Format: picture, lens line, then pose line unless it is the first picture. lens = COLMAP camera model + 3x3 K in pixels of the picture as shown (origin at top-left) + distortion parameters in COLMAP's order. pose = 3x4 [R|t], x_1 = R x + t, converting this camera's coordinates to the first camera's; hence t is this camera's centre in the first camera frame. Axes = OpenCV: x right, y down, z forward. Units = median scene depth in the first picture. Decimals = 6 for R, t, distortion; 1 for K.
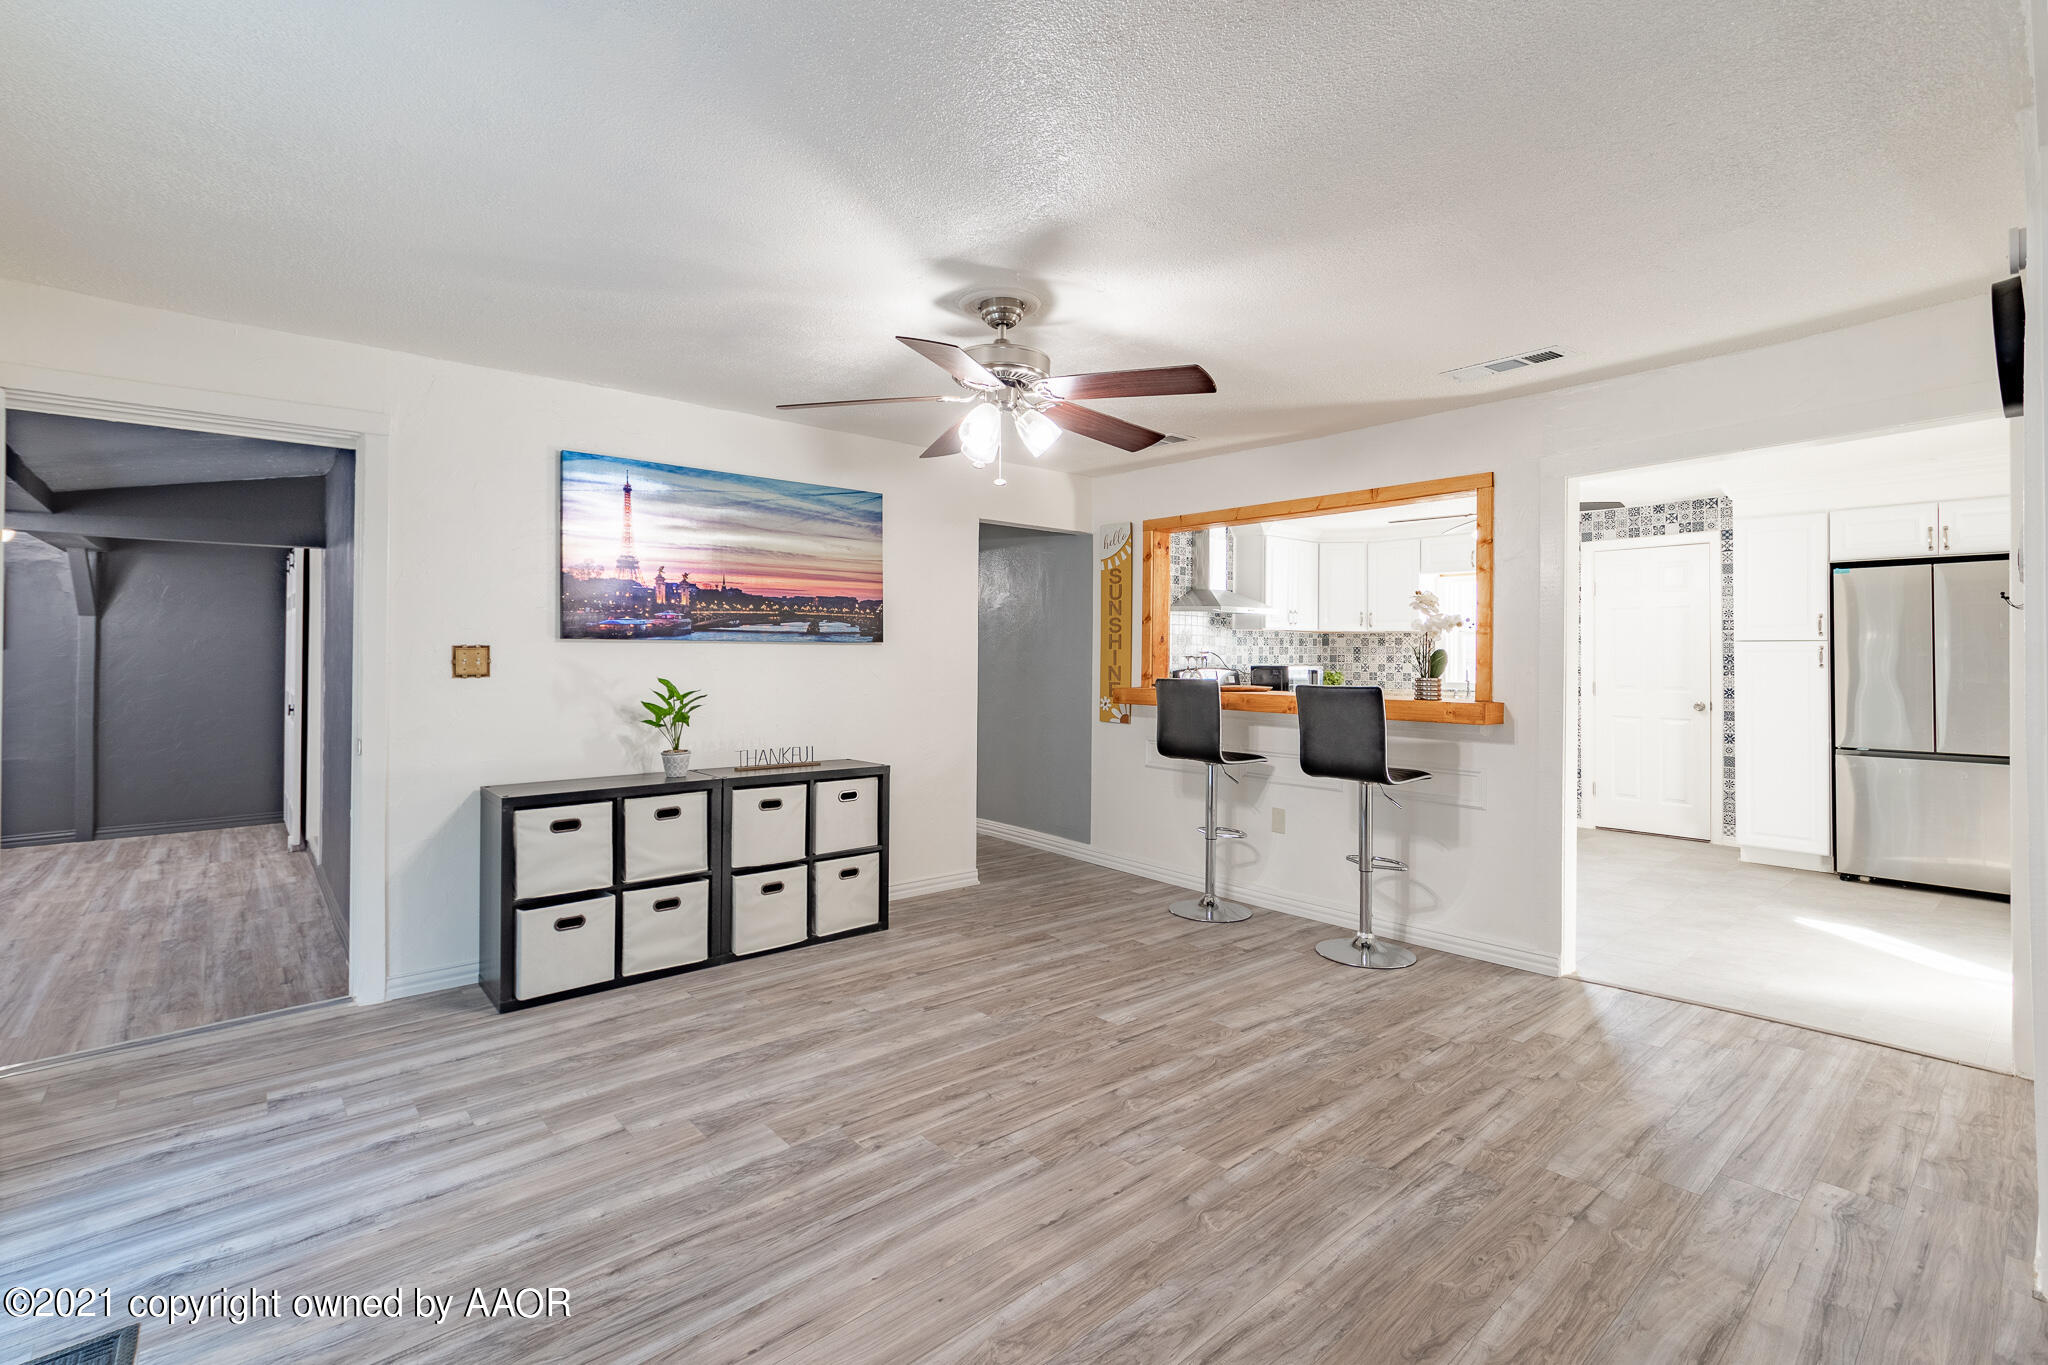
lens RADIAL K [[914.6, 0, 1010.9], [0, 914.6, 651.4], [0, 0, 1]] dist [-0.002161, 0.000070]
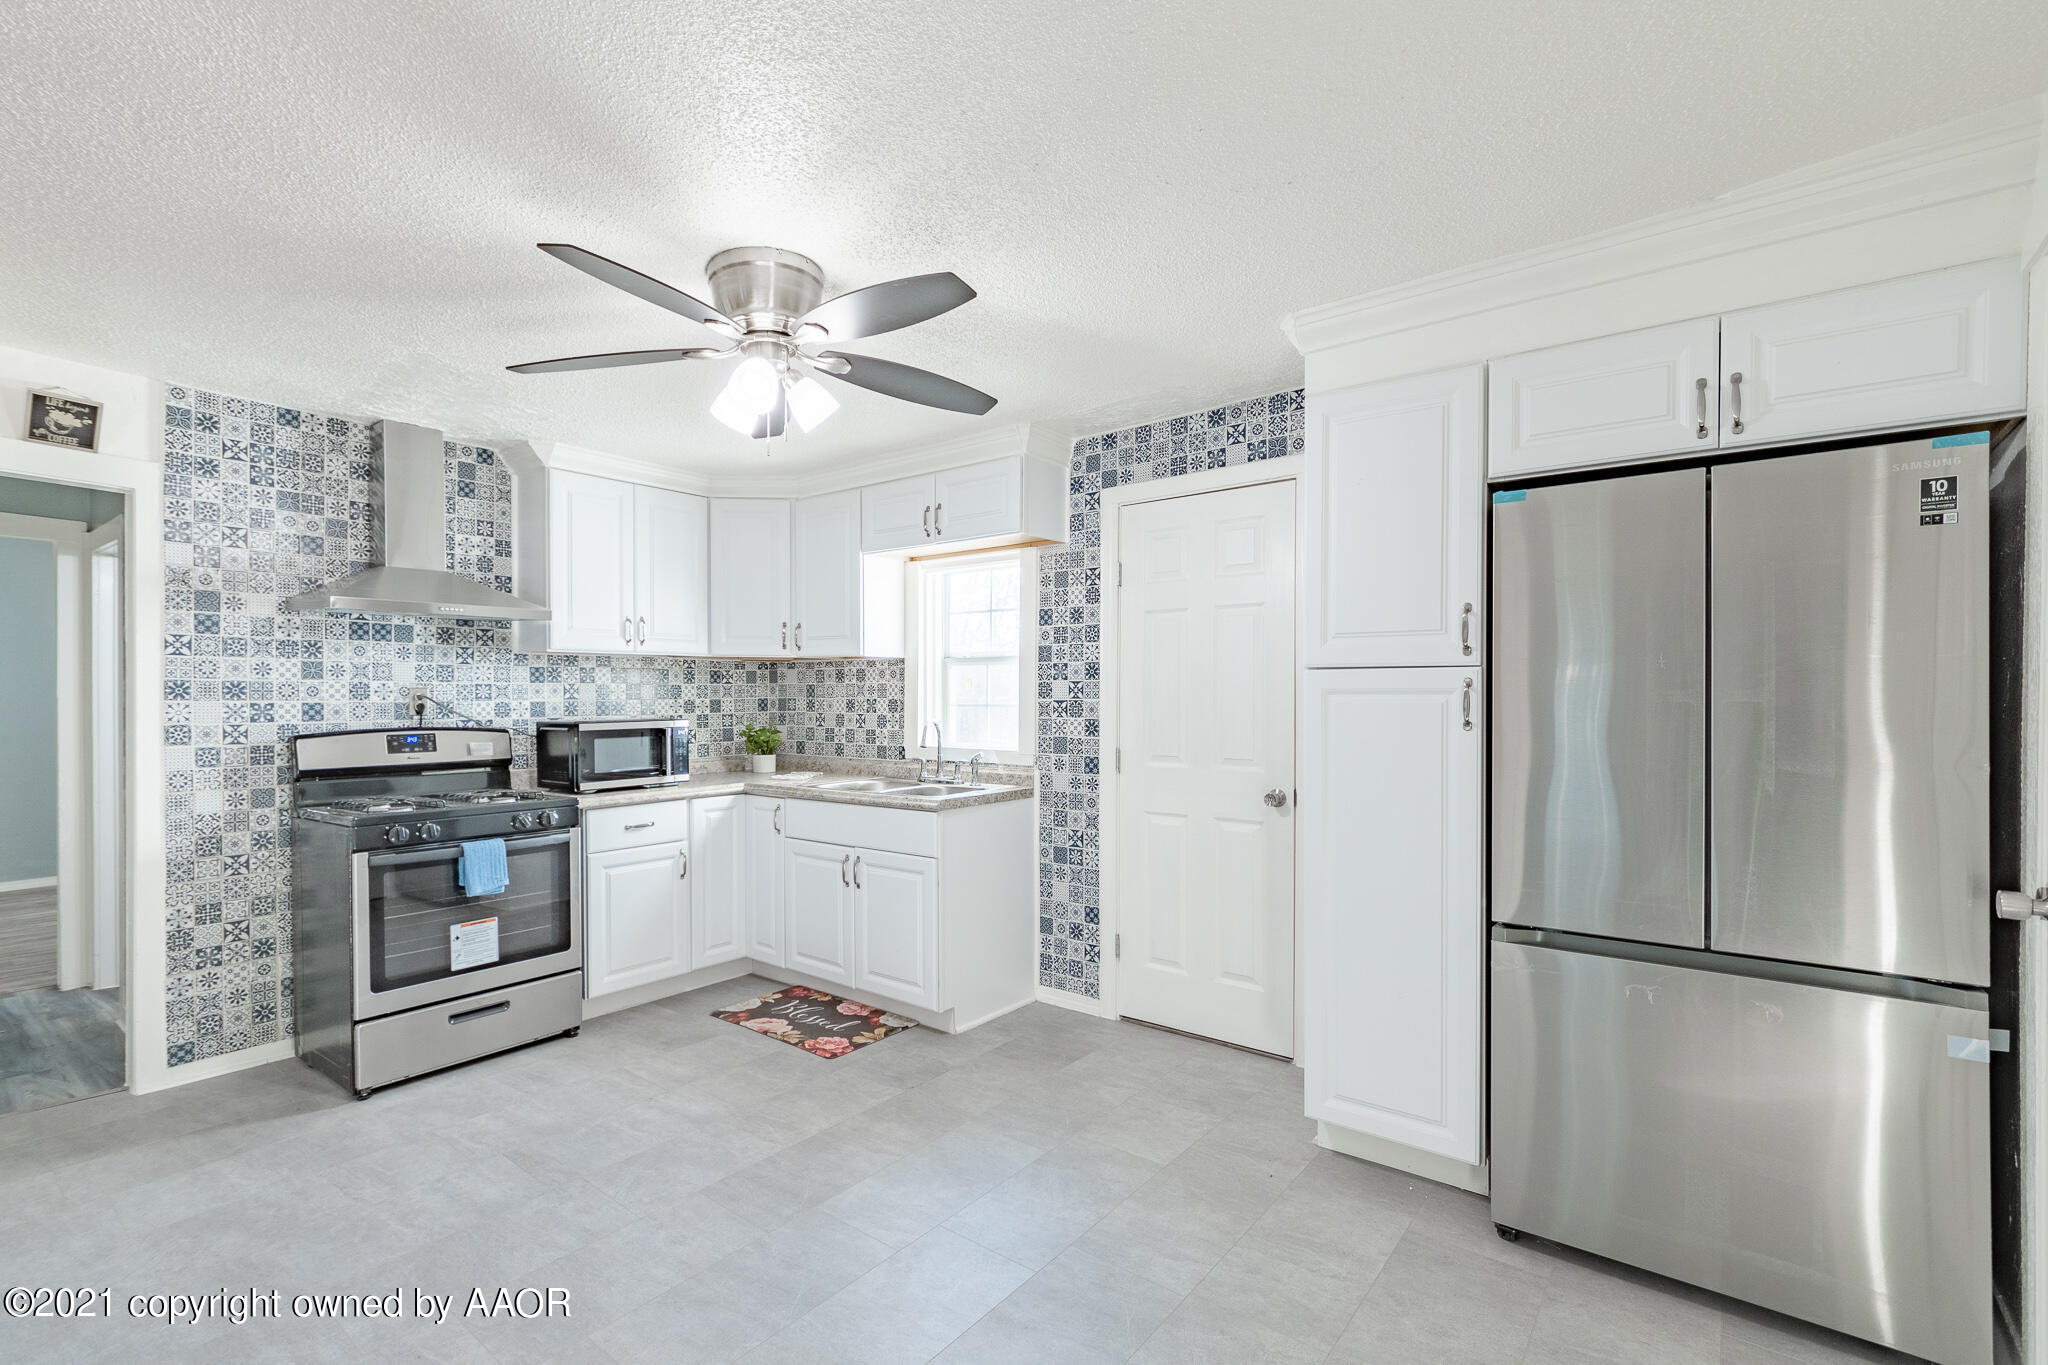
lens RADIAL K [[914.6, 0, 1001.7], [0, 914.6, 694.7], [0, 0, 1]] dist [-0.002161, 0.000070]
pose [[0.981901, -0.001796, 0.189387, 1.065779], [0.000106, 0.999960, 0.008934, -0.010623], [-0.189395, -0.008752, 0.981862, 1.118516]]
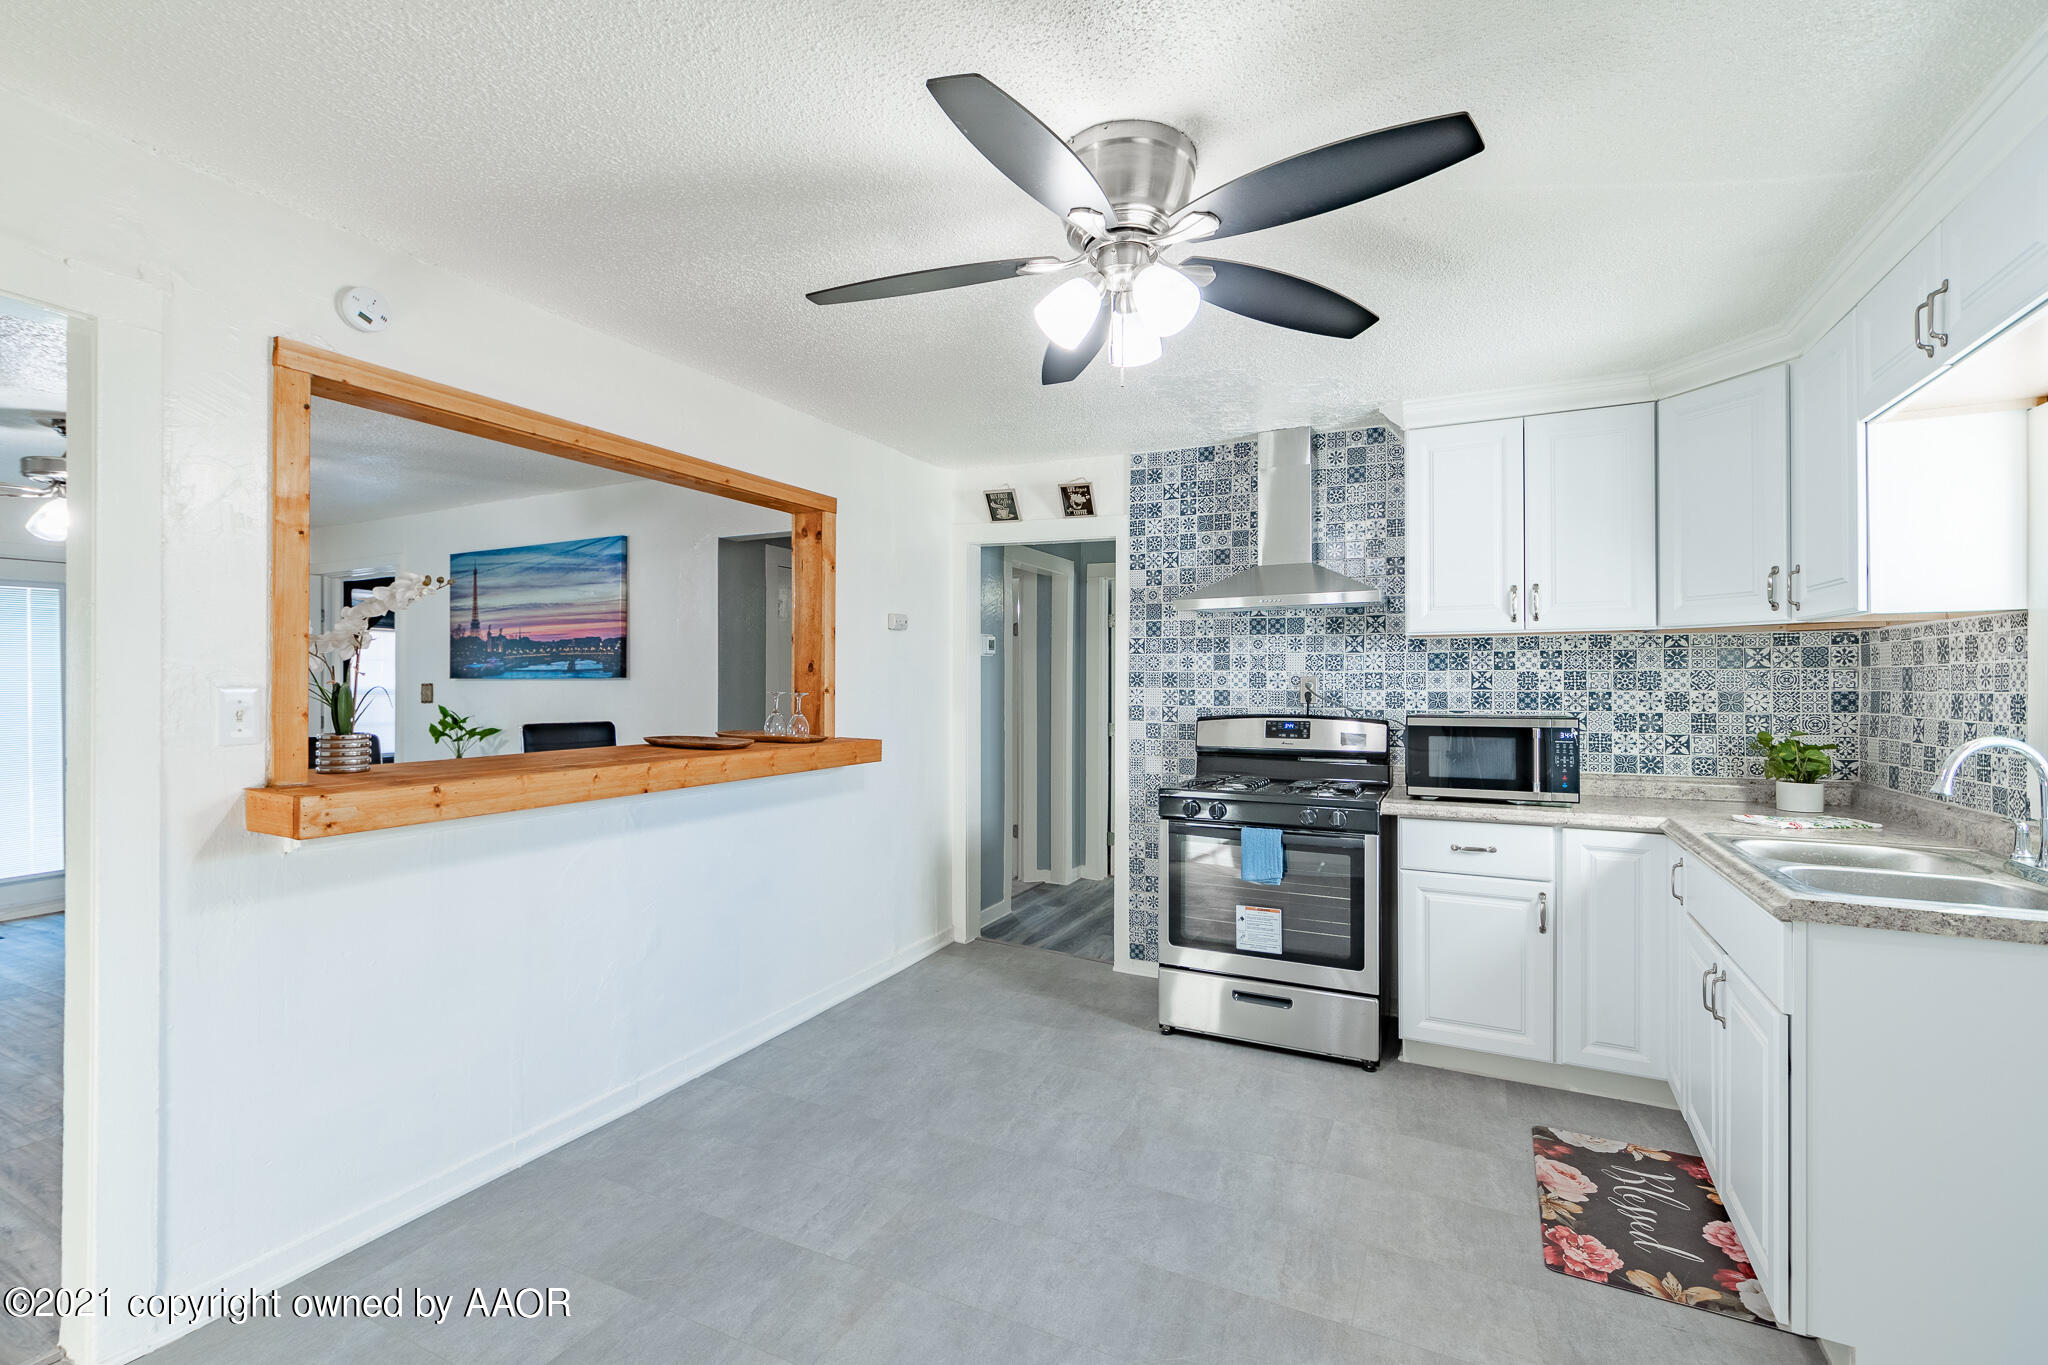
lens RADIAL K [[914.6, 0, 1007.4], [0, 914.6, 671.4], [0, 0, 1]] dist [-0.002161, 0.000070]
pose [[0.373823, -0.012192, -0.927420, 1.534306], [0.005632, 0.999925, -0.010875, -0.005585], [0.927483, -0.001158, 0.373864, 1.578230]]
